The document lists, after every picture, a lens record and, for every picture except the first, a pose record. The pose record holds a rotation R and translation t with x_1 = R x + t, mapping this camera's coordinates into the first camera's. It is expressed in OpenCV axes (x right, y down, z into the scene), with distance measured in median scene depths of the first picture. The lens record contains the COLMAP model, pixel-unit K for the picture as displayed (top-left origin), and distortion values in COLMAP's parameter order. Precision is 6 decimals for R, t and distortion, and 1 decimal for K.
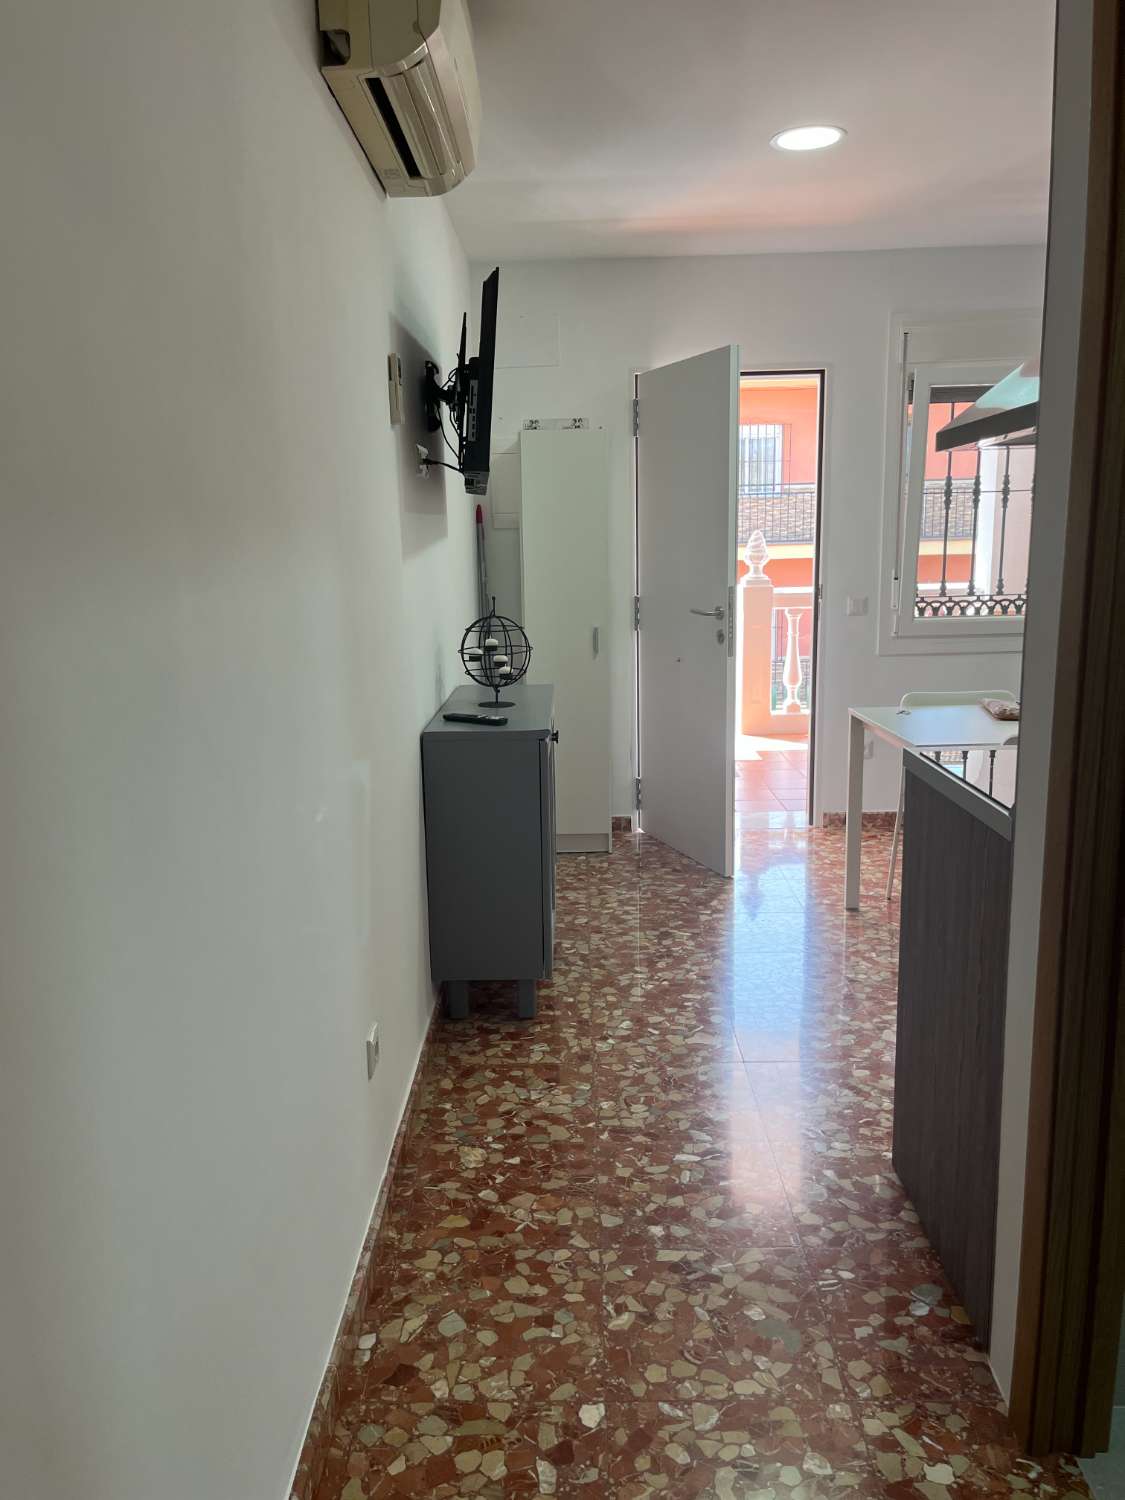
lens RADIAL K [[1133.8, 0, 545.3], [0, 1133.8, 750.8], [0, 0, 1]] dist [0.069215, -0.102484]
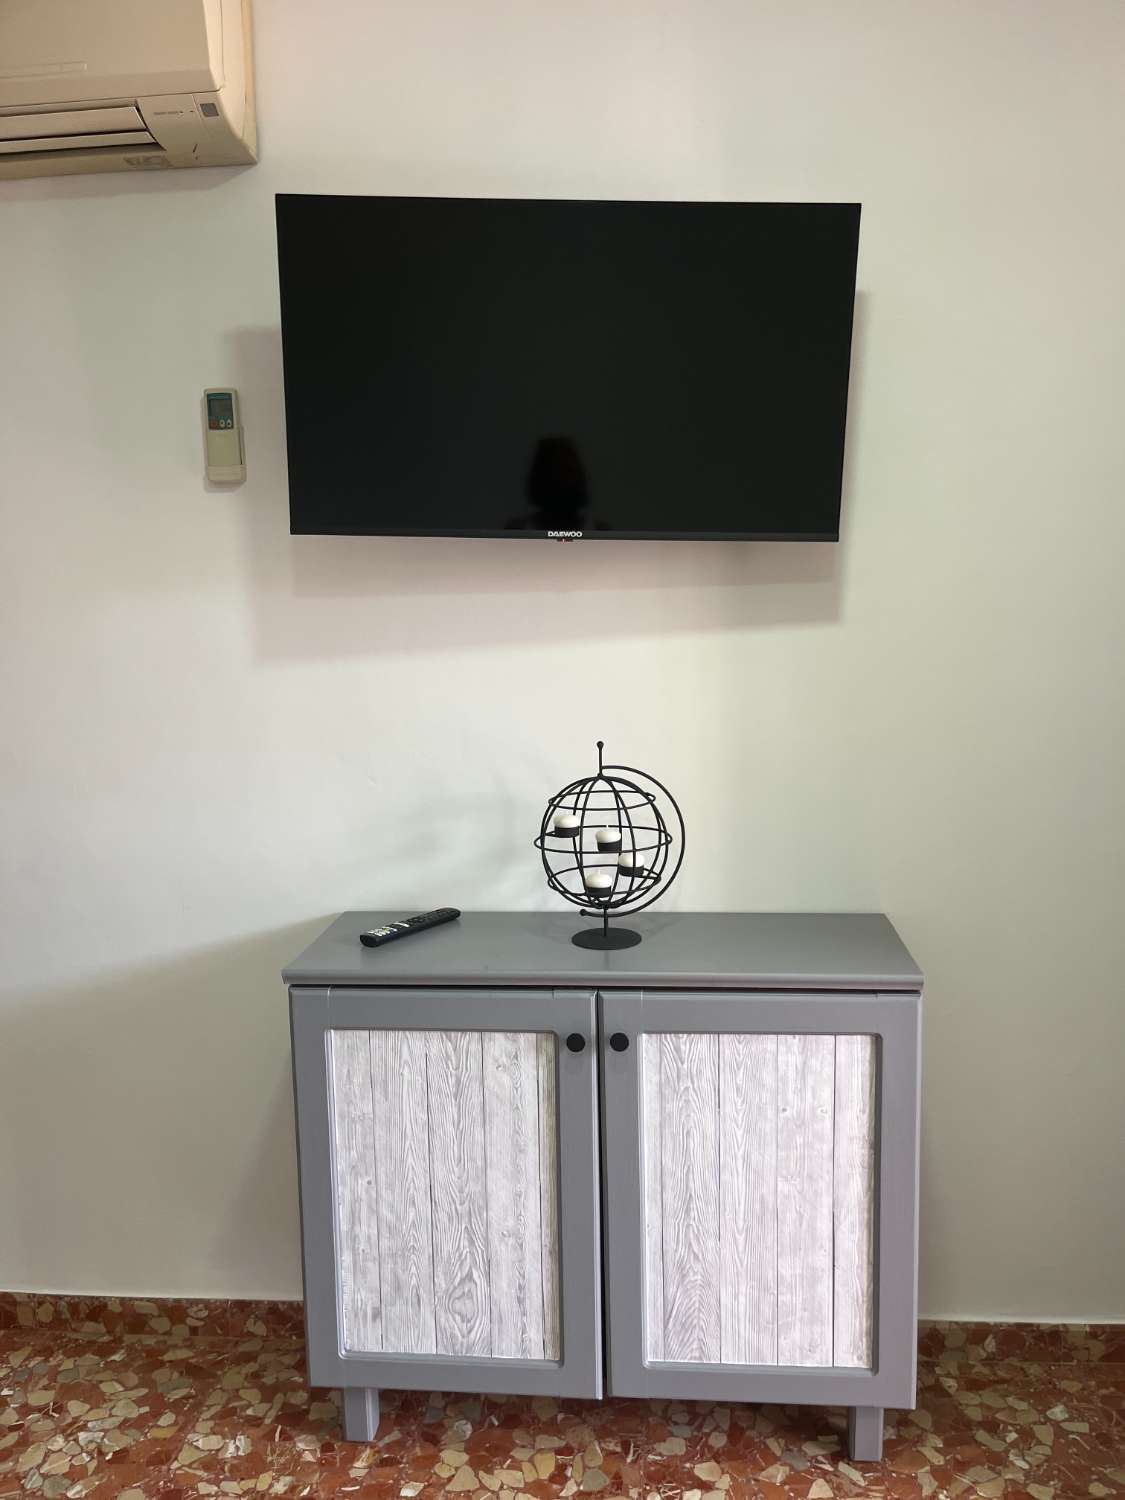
lens RADIAL K [[1133.8, 0, 545.3], [0, 1133.8, 750.8], [0, 0, 1]] dist [0.069215, -0.102484]
pose [[-0.065055, 0.153938, -0.985937, 0.396820], [-0.160645, 0.973527, 0.162600, -0.174813], [0.984866, 0.168964, -0.038604, 0.821353]]
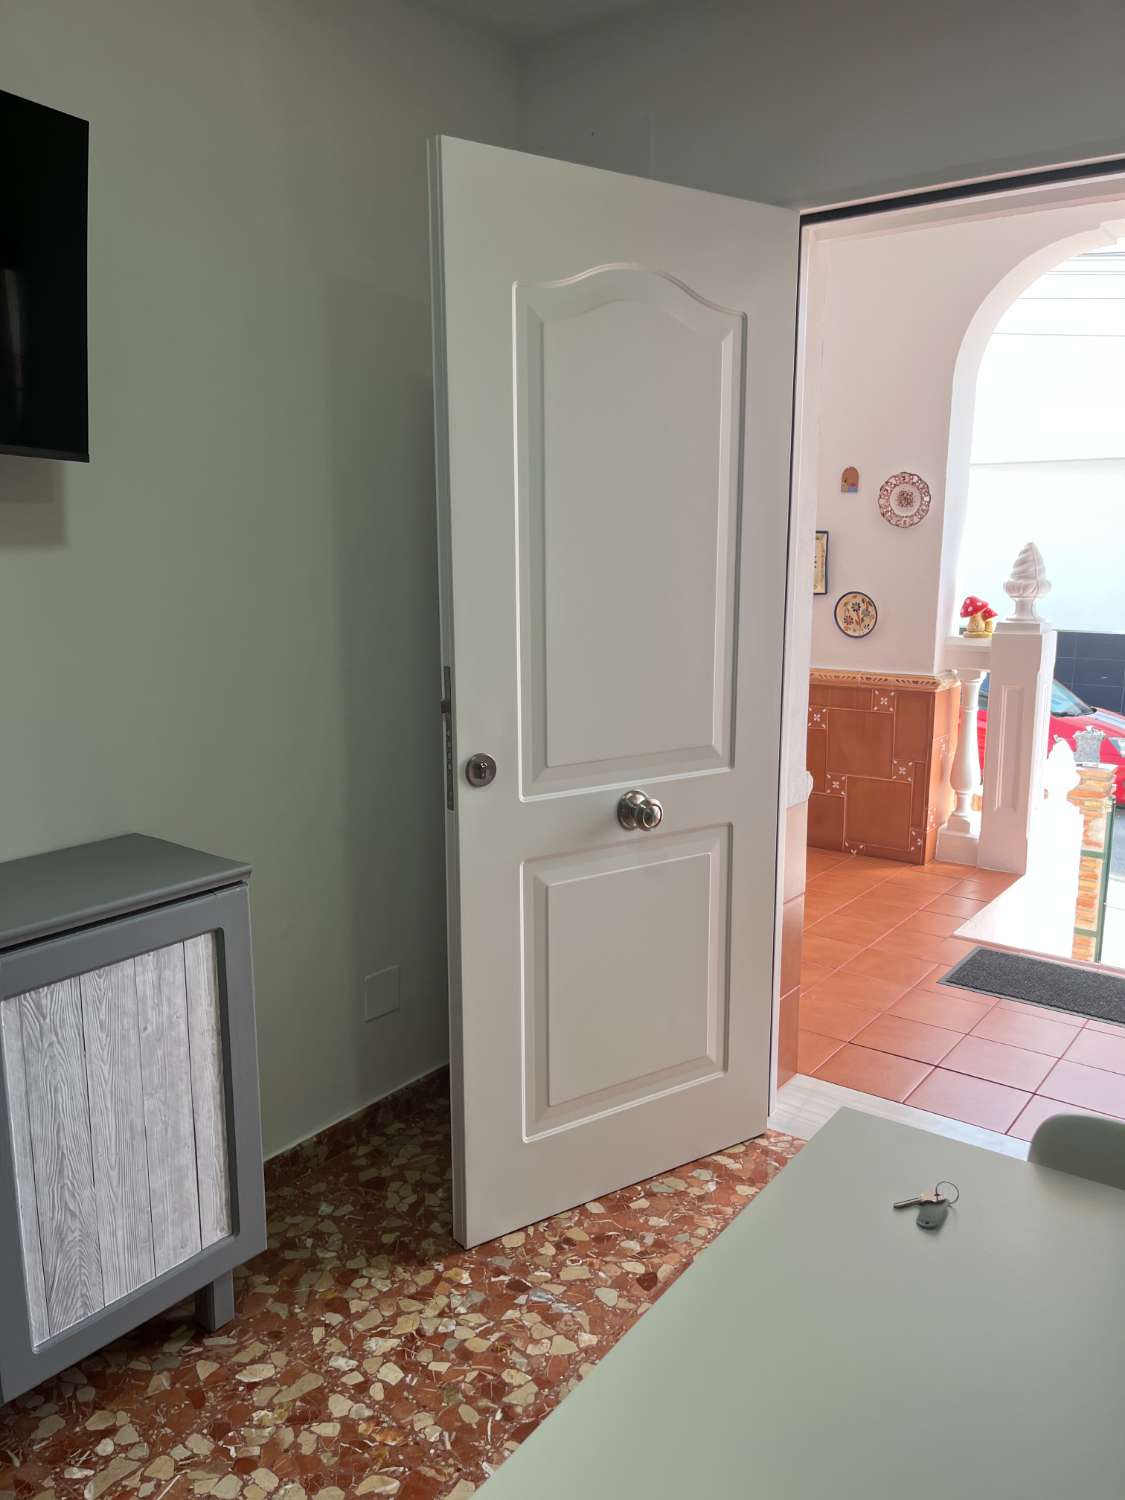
lens RADIAL K [[1133.7, 0, 562.5], [0, 1133.7, 750.0], [0, 0, 1]] dist [0.043958, -0.100016]
pose [[0.821130, 0.126371, -0.556574, 0.346322], [-0.128698, 0.991061, 0.035151, -0.129592], [0.556041, 0.042767, 0.830054, 0.646647]]
